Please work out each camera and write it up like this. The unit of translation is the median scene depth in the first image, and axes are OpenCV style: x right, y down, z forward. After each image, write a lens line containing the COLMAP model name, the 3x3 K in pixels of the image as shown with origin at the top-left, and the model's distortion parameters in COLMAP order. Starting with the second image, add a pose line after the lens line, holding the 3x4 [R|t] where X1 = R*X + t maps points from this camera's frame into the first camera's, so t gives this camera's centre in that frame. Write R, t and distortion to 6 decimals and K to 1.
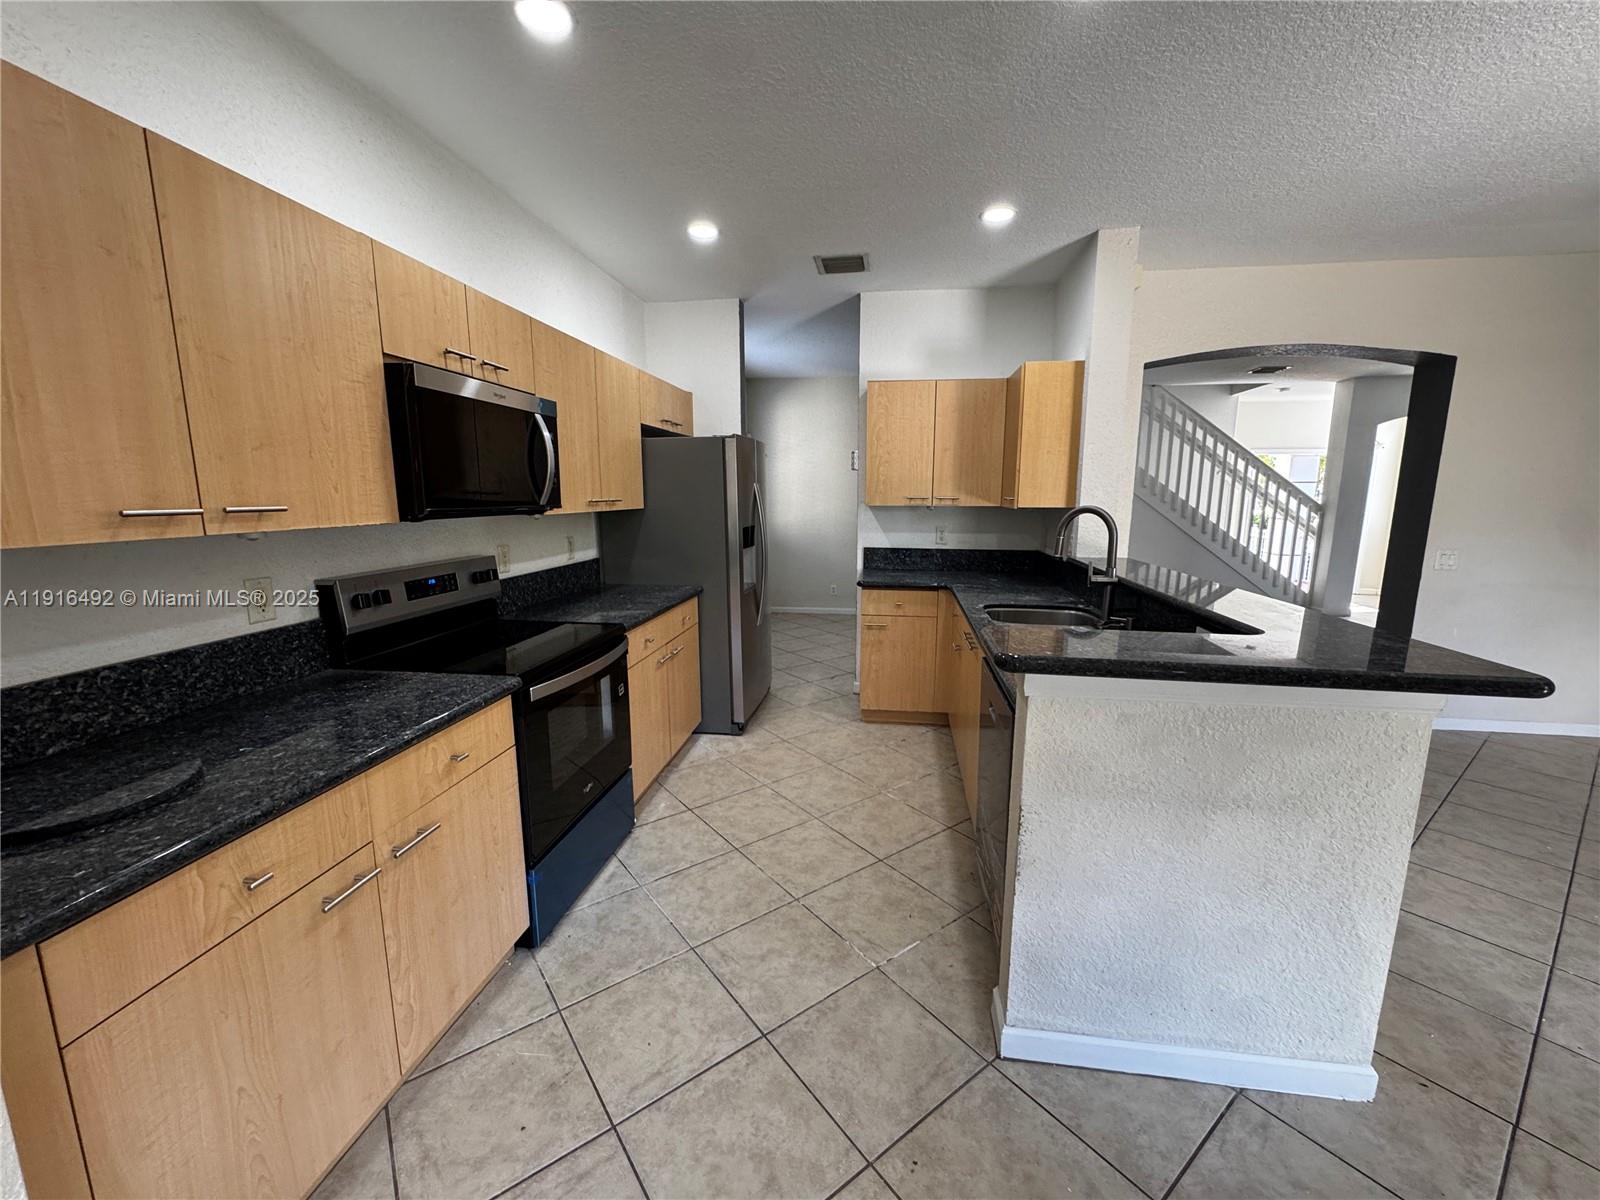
lens RADIAL K [[639.0, 0, 798.2], [0, 639.0, 601.8], [0, 0, 1]] dist [-0.003373, 0.000305]
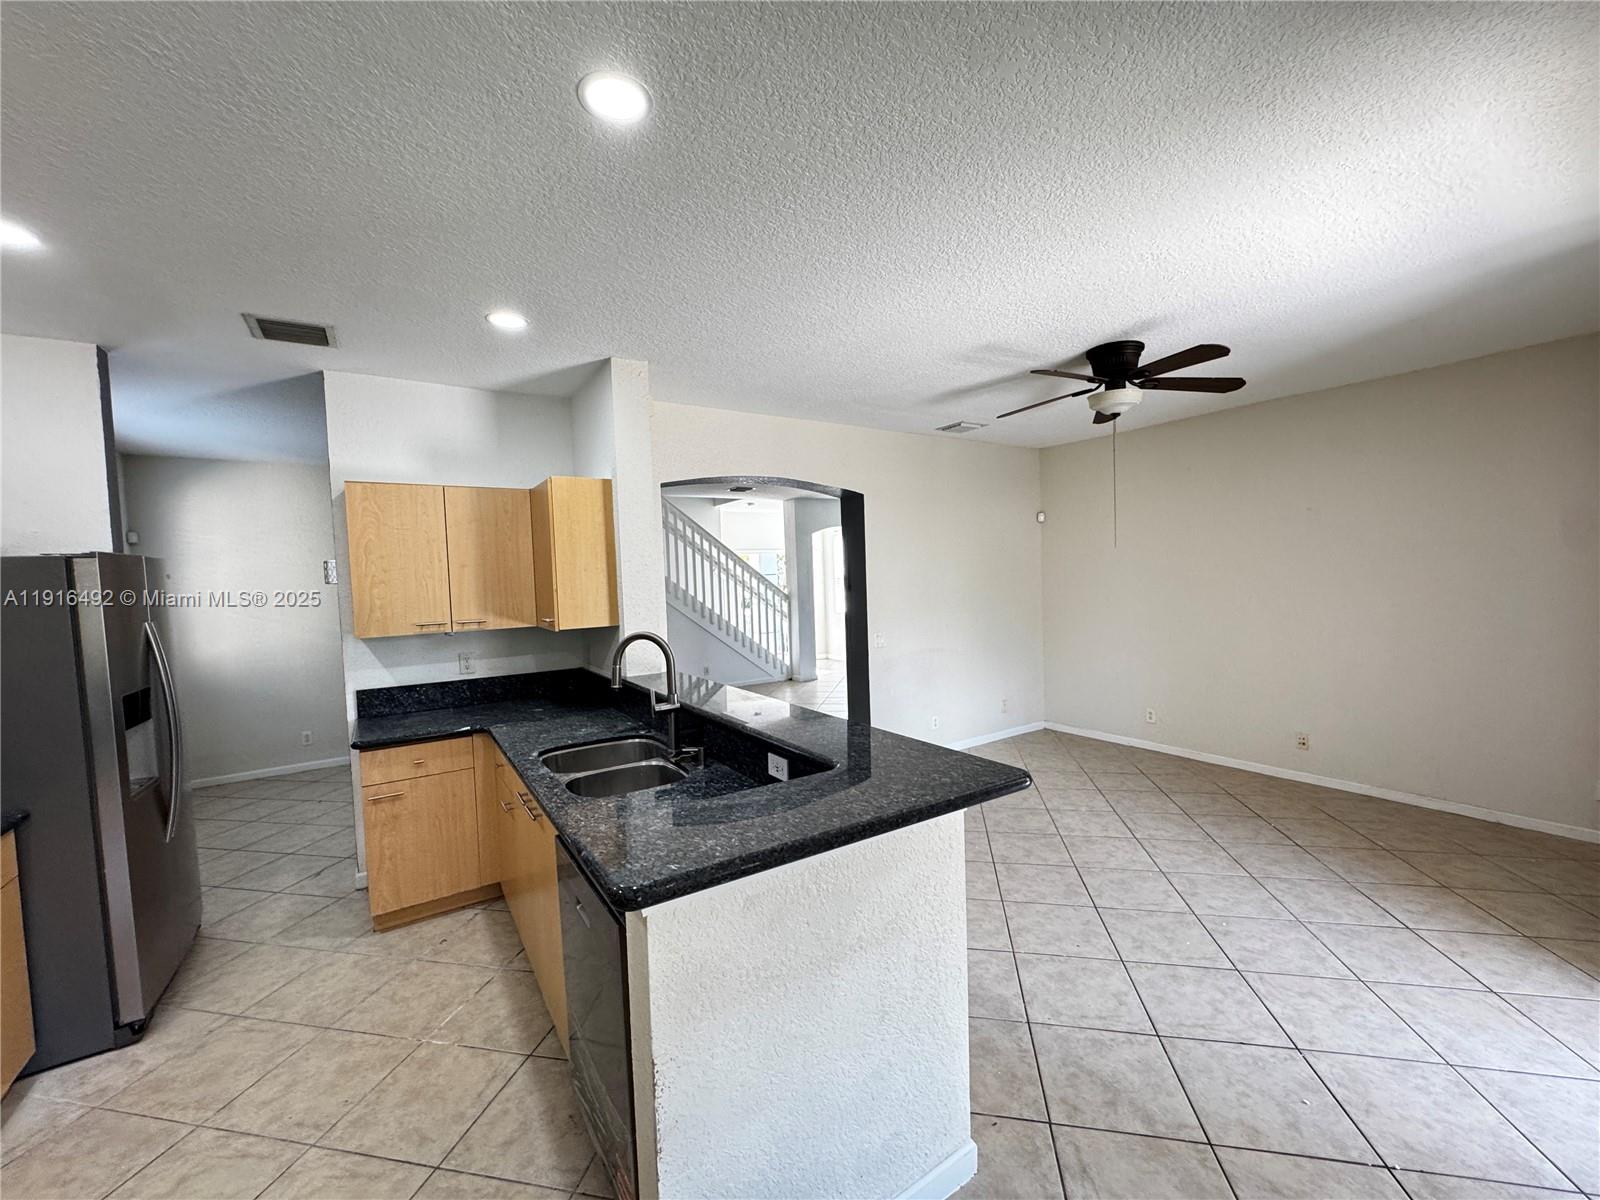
lens RADIAL K [[639.0, 0, 802.0], [0, 639.0, 600.2], [0, 0, 1]] dist [-0.003373, 0.000305]
pose [[0.745219, -0.054297, 0.664605, -0.000401], [0.148124, 0.985258, -0.085597, -0.064263], [-0.650159, 0.162233, 0.742276, 0.101570]]
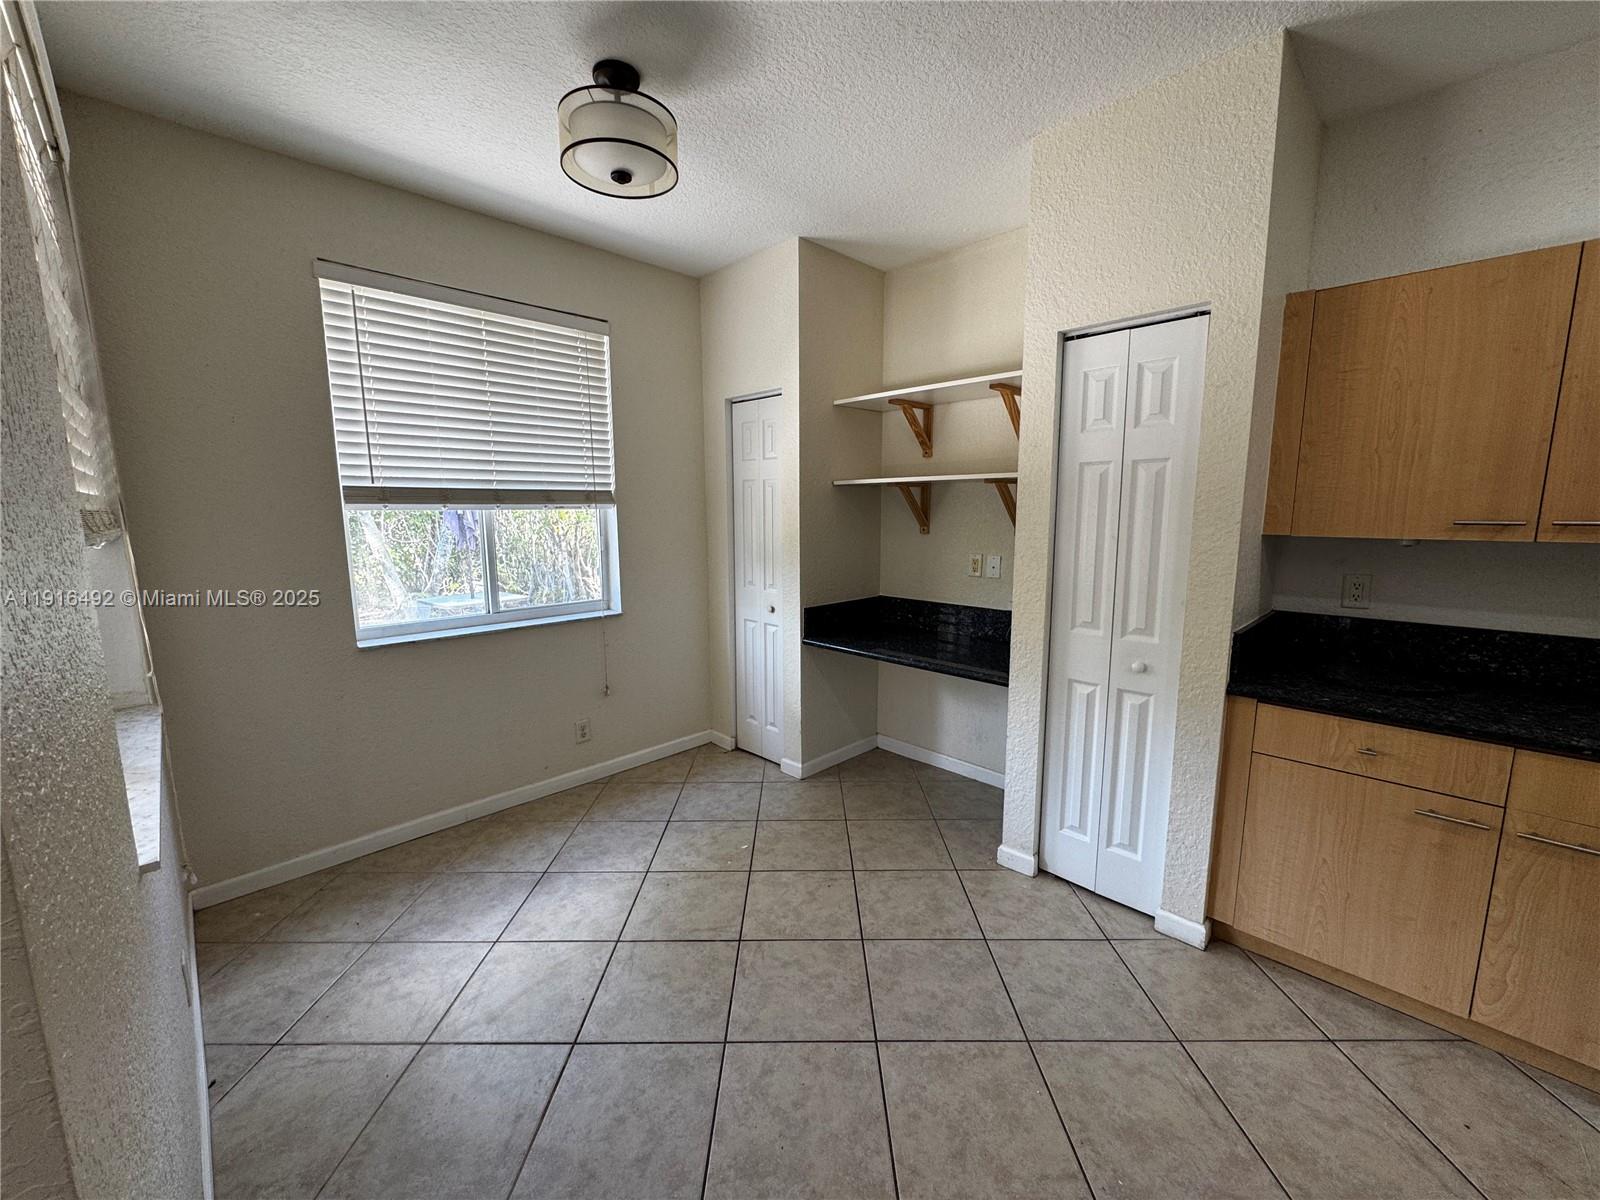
lens RADIAL K [[639.0, 0, 812.6], [0, 639.0, 600.2], [0, 0, 1]] dist [-0.003373, 0.000305]
pose [[-0.603562, 0.121319, -0.788032, 0.406260], [-0.129036, 0.960464, 0.246696, -0.047826], [0.786805, 0.250581, -0.564045, 0.238627]]
